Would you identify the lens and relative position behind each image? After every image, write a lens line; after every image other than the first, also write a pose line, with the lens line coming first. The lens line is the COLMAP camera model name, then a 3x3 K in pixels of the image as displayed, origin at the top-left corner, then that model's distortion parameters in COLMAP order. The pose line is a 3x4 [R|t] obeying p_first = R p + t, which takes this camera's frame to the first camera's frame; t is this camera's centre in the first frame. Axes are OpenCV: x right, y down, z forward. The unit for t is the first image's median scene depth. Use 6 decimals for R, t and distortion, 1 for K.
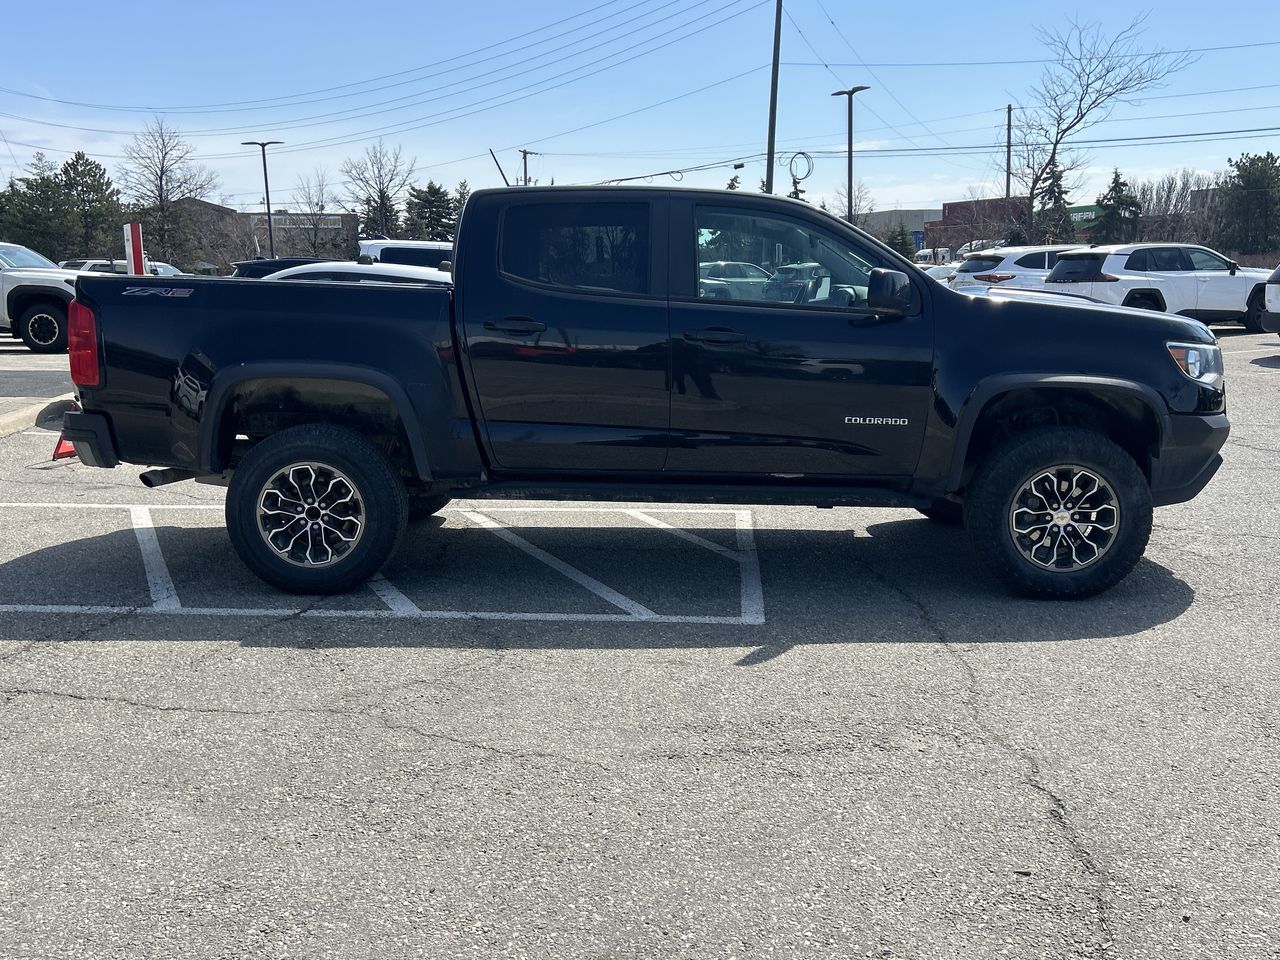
lens RADIAL K [[1204.8, 0, 640.0], [0, 1204.8, 480.0], [0, 0, 1]] dist [0.091531, -0.149613]
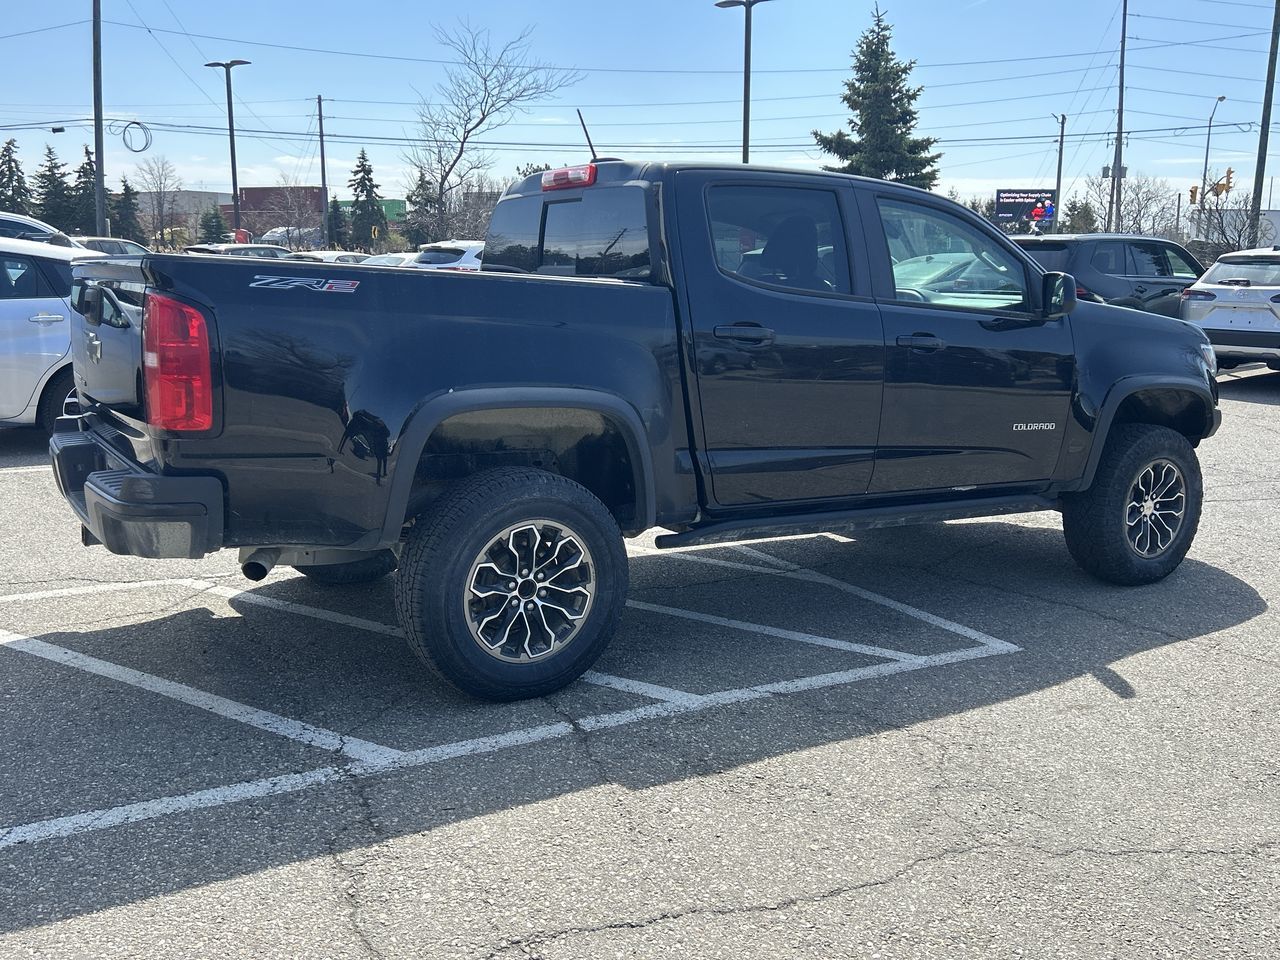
lens RADIAL K [[1175.9, 0, 645.3], [0, 1175.9, 473.4], [0, 0, 1]] dist [0.094820, -0.145446]
pose [[0.829861, -0.069526, 0.553621, -0.603237], [0.064363, 0.997511, 0.028793, -0.058552], [-0.554245, 0.011739, 0.832271, 0.364080]]
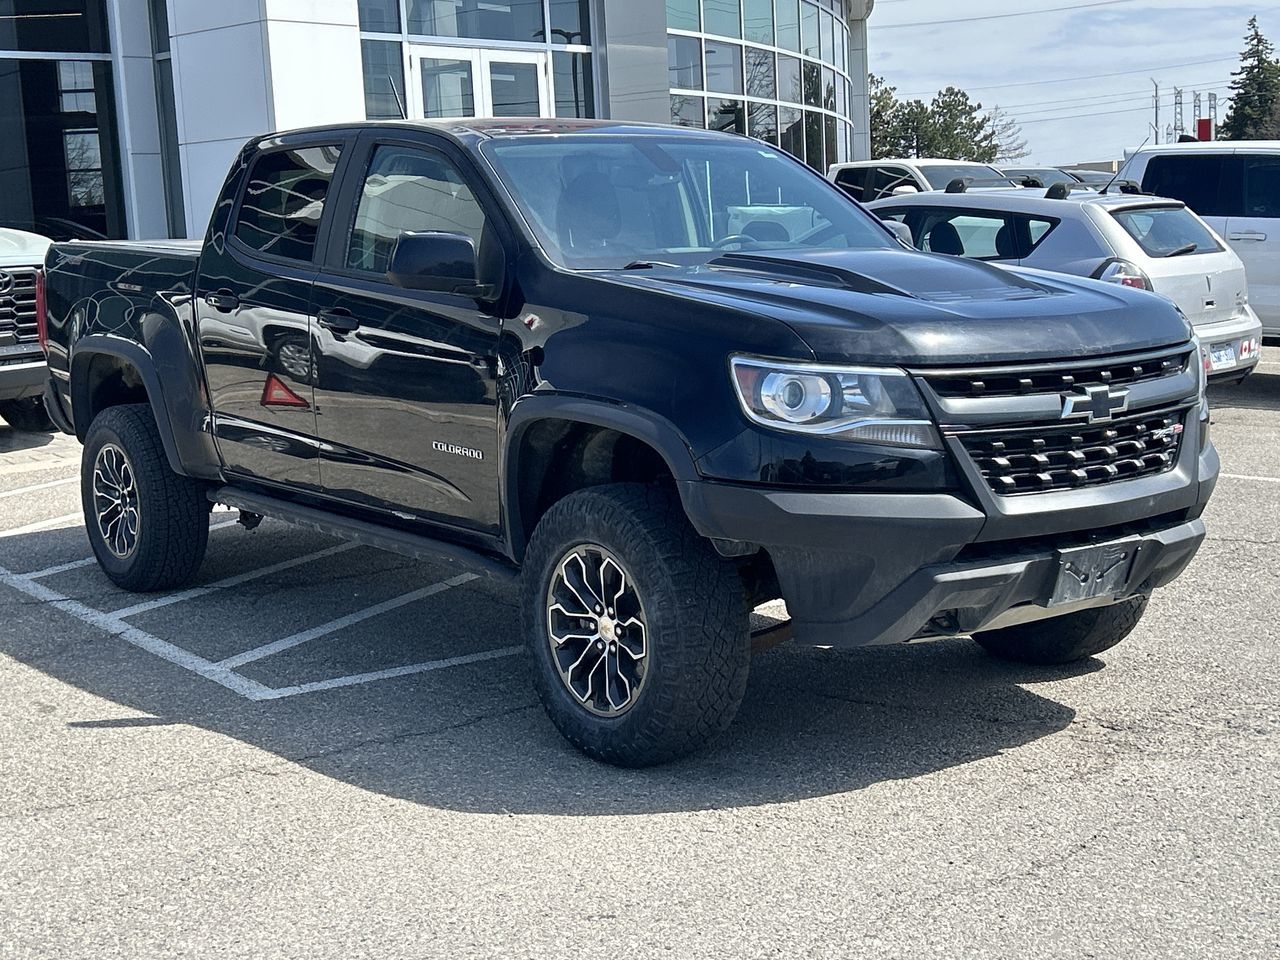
lens RADIAL K [[1852.8, 0, 640.0], [0, 1852.8, 480.0], [0, 0, 1]] dist [0.231396, -0.682704]
pose [[0.624629, 0.094521, -0.775180, 1.081530], [-0.099224, 0.994209, 0.041275, -0.085651], [0.774592, 0.051135, 0.630391, 0.404608]]
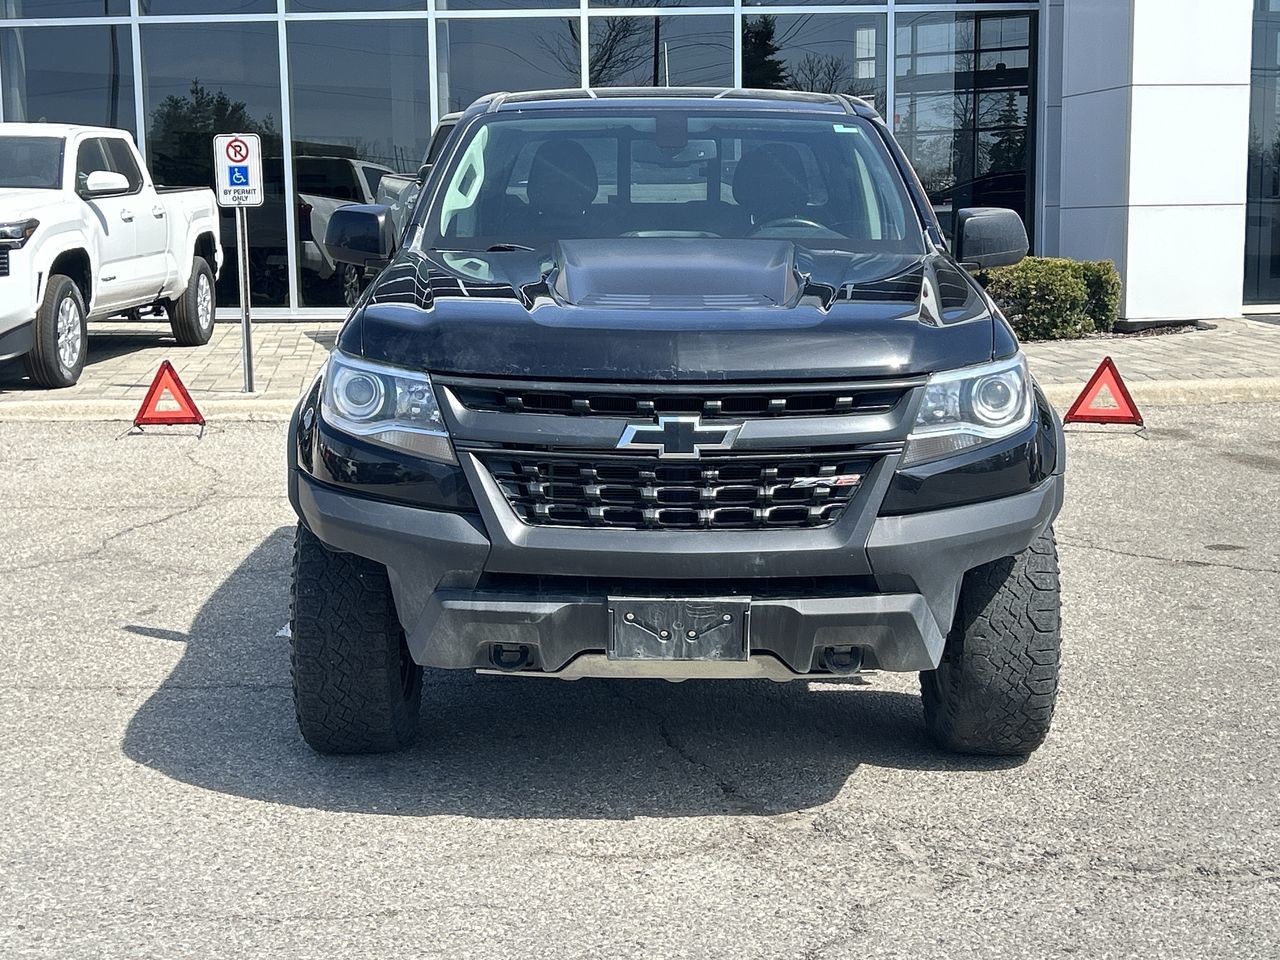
lens RADIAL K [[1941.7, 0, 653.6], [0, 1941.7, 503.8], [0, 0, 1]] dist [0.235008, -0.949668]
pose [[0.020009, 0.163423, -0.986353, 1.314823], [-0.160262, 0.974318, 0.158178, -0.205043], [0.986872, 0.154910, 0.045686, 1.097617]]
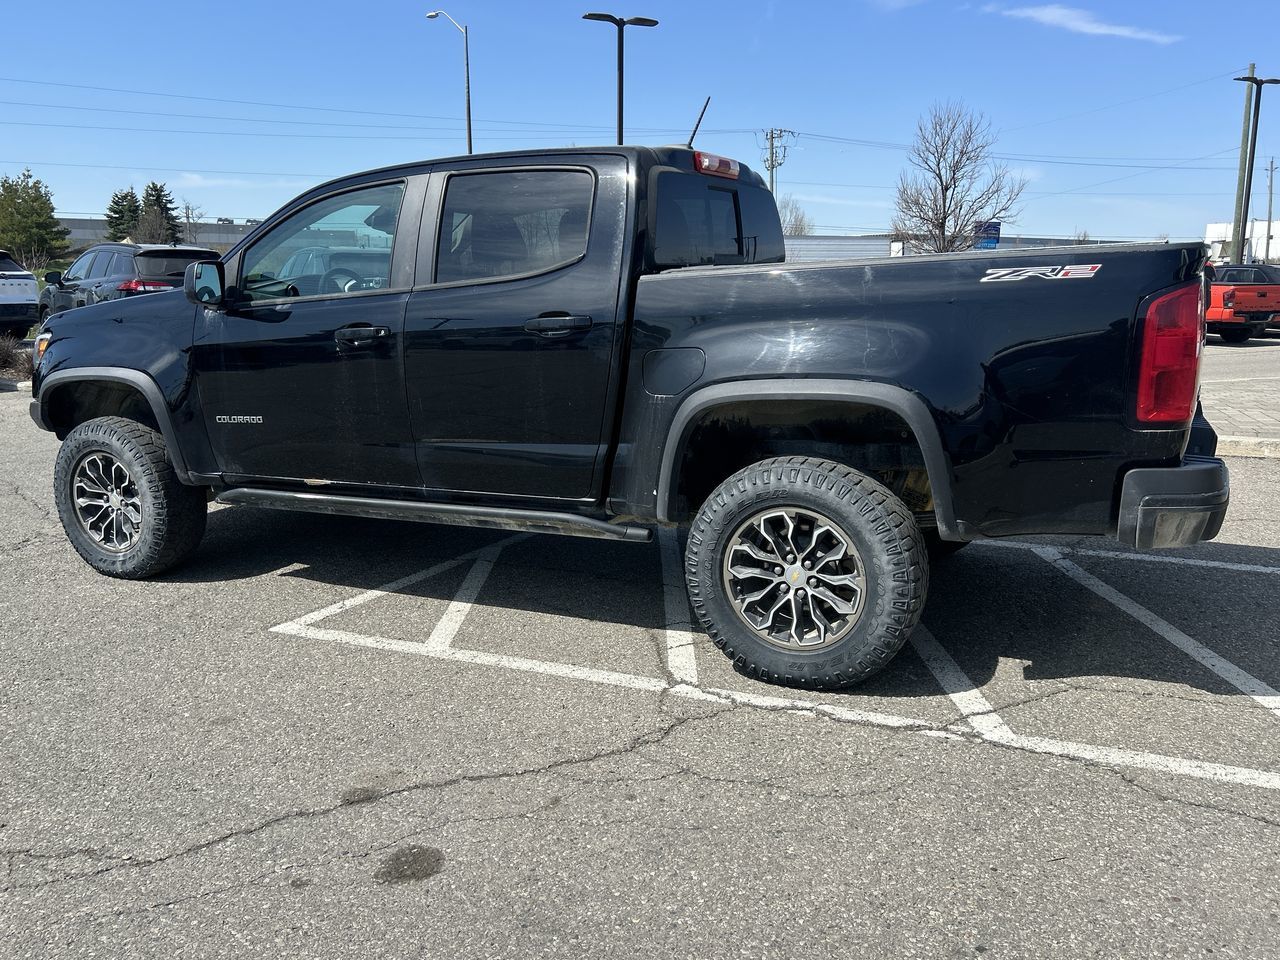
lens RADIAL K [[1005.7, 0, 636.1], [0, 1005.7, 488.3], [0, 0, 1]] dist [0.099073, -0.128888]
pose [[-0.902089, -0.071010, 0.425668, -0.432117], [0.087822, 0.935522, 0.342179, -0.296751], [-0.422520, 0.346059, -0.837688, 1.877814]]
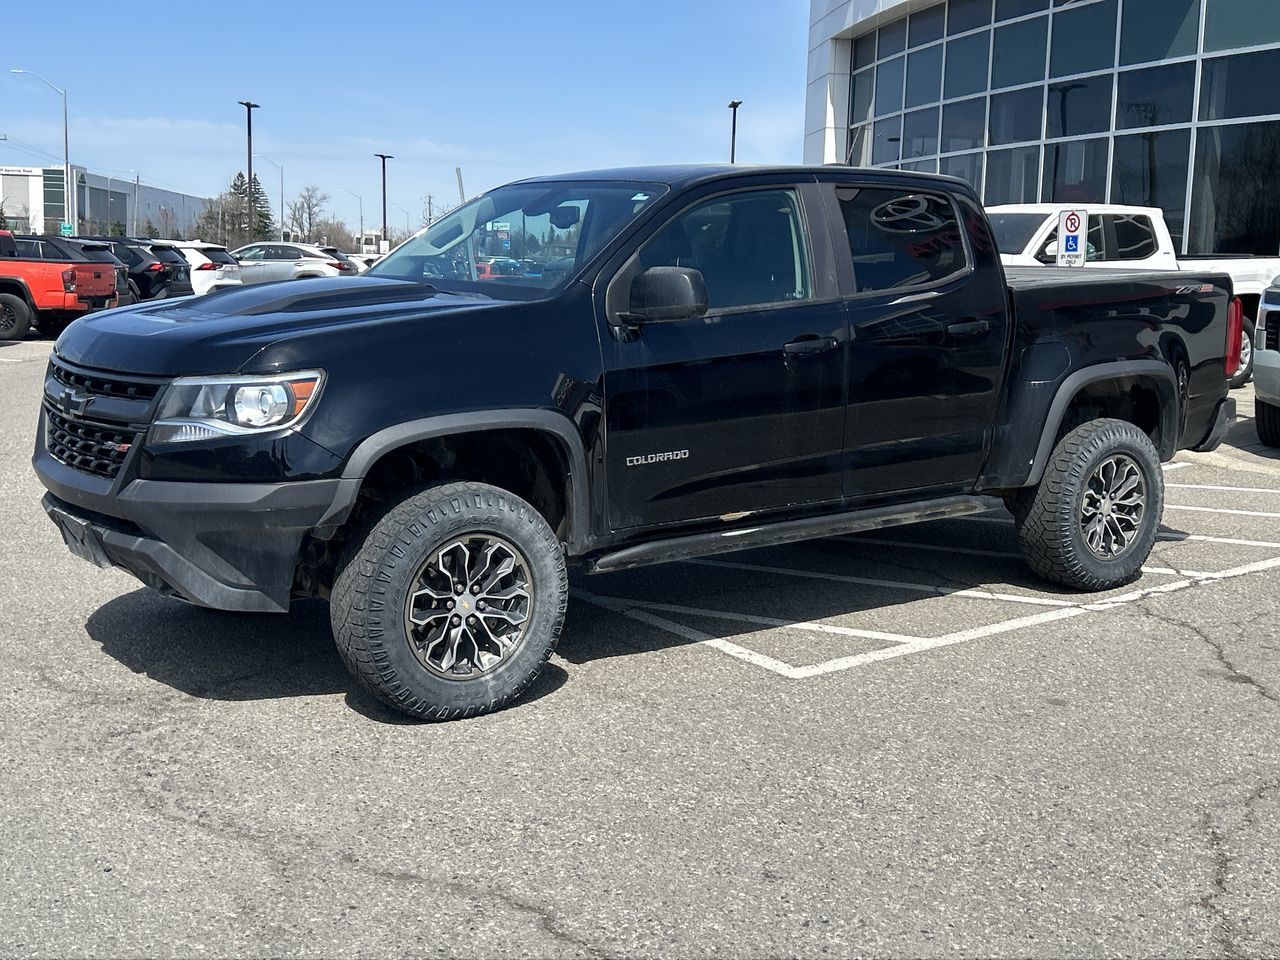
lens RADIAL K [[1527.7, 0, 640.0], [0, 1527.7, 480.0], [0, 0, 1]] dist [0.160339, -0.404410]
pose [[-0.785208, 0.082593, -0.613699, 0.822742], [-0.115545, 0.954117, 0.276244, -0.358158], [0.608357, 0.287819, -0.739637, 2.046903]]
